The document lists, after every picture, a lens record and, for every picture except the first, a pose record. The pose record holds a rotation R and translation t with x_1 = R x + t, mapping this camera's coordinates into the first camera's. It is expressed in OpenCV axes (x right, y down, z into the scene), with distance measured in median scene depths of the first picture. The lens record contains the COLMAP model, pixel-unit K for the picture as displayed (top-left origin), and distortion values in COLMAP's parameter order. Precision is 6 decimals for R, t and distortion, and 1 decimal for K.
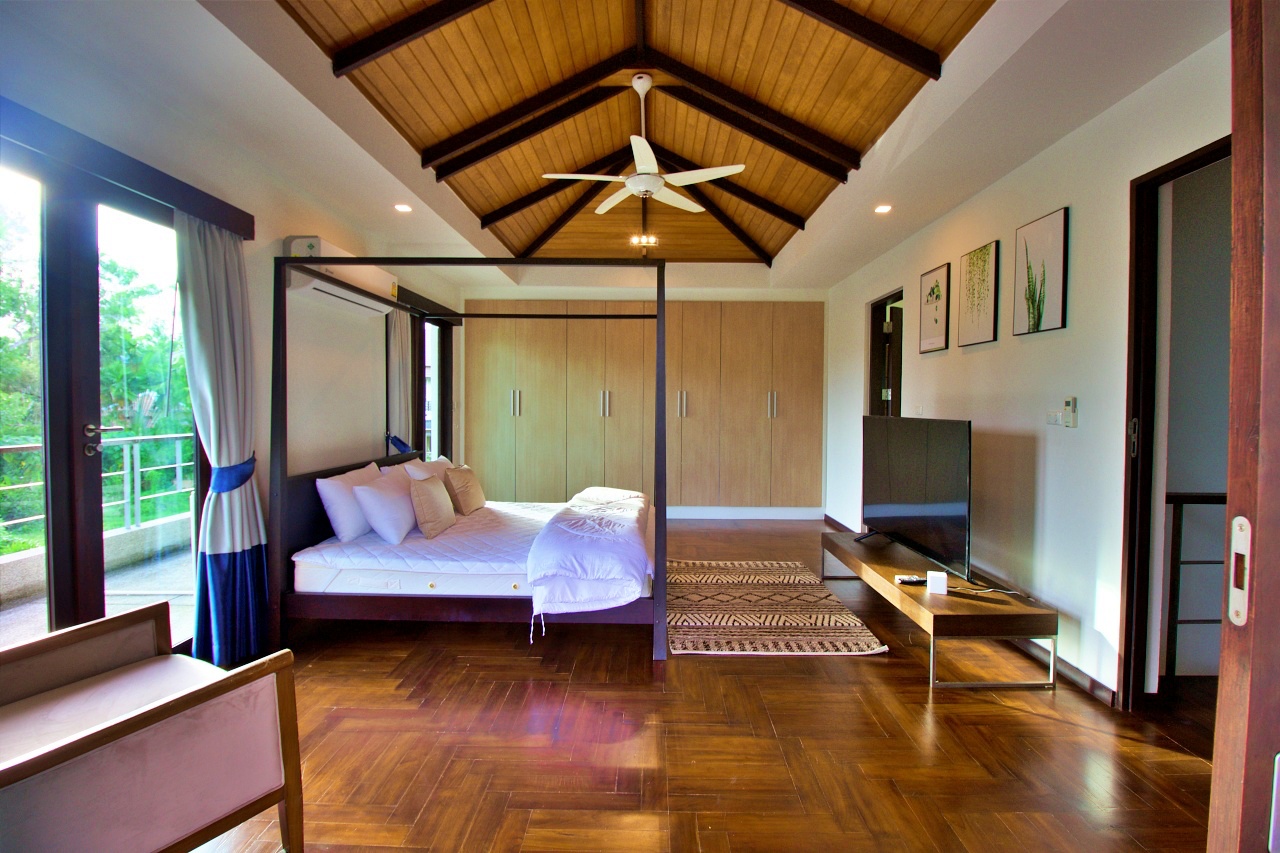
lens RADIAL K [[592.9, 0, 641.1], [0, 592.9, 419.0], [0, 0, 1]] dist [0.000730, -0.015268]
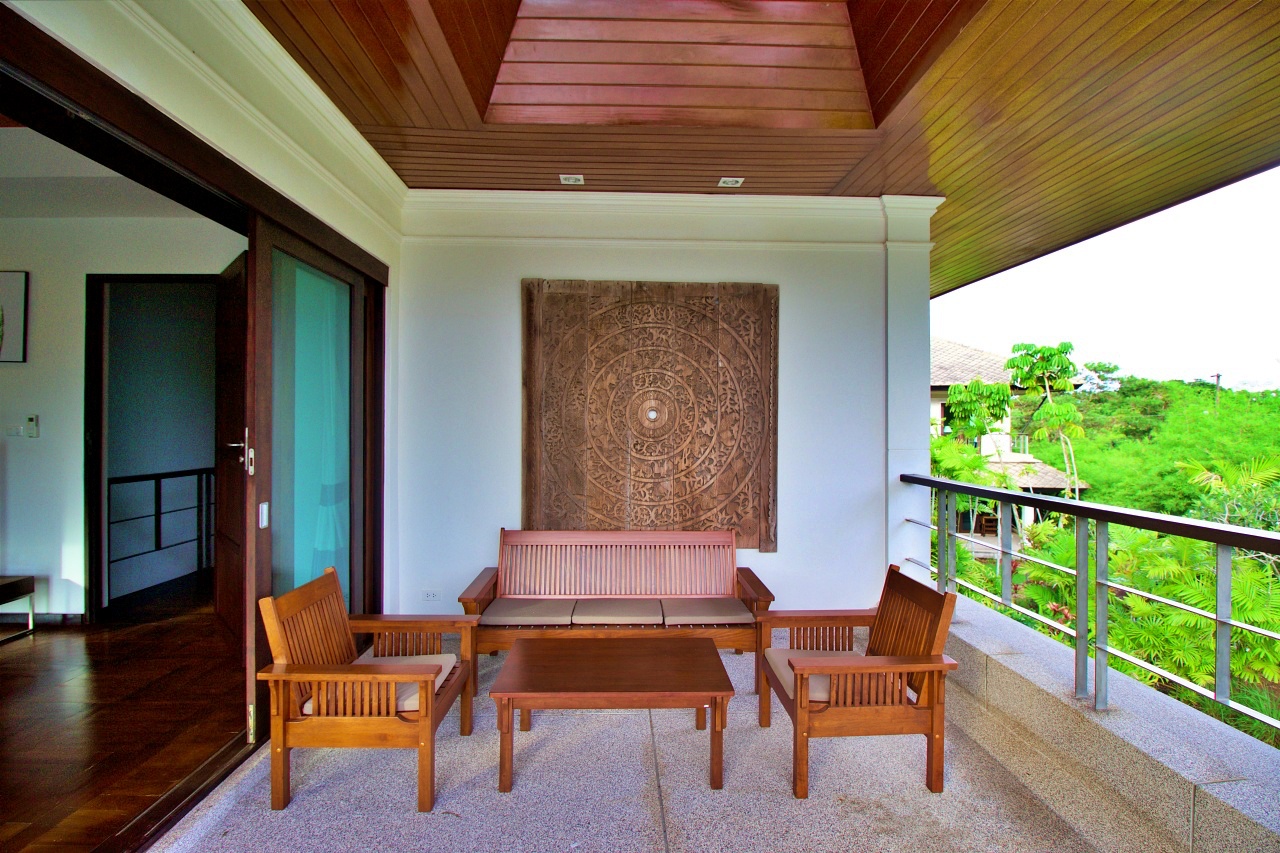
lens RADIAL K [[592.9, 0, 641.1], [0, 592.9, 419.0], [0, 0, 1]] dist [0.000730, -0.015268]
pose [[-0.047812, 0.000509, 0.998856, -0.719648], [0.022484, 0.999747, 0.000567, 0.002611], [-0.998603, 0.022486, -0.047811, -0.342779]]
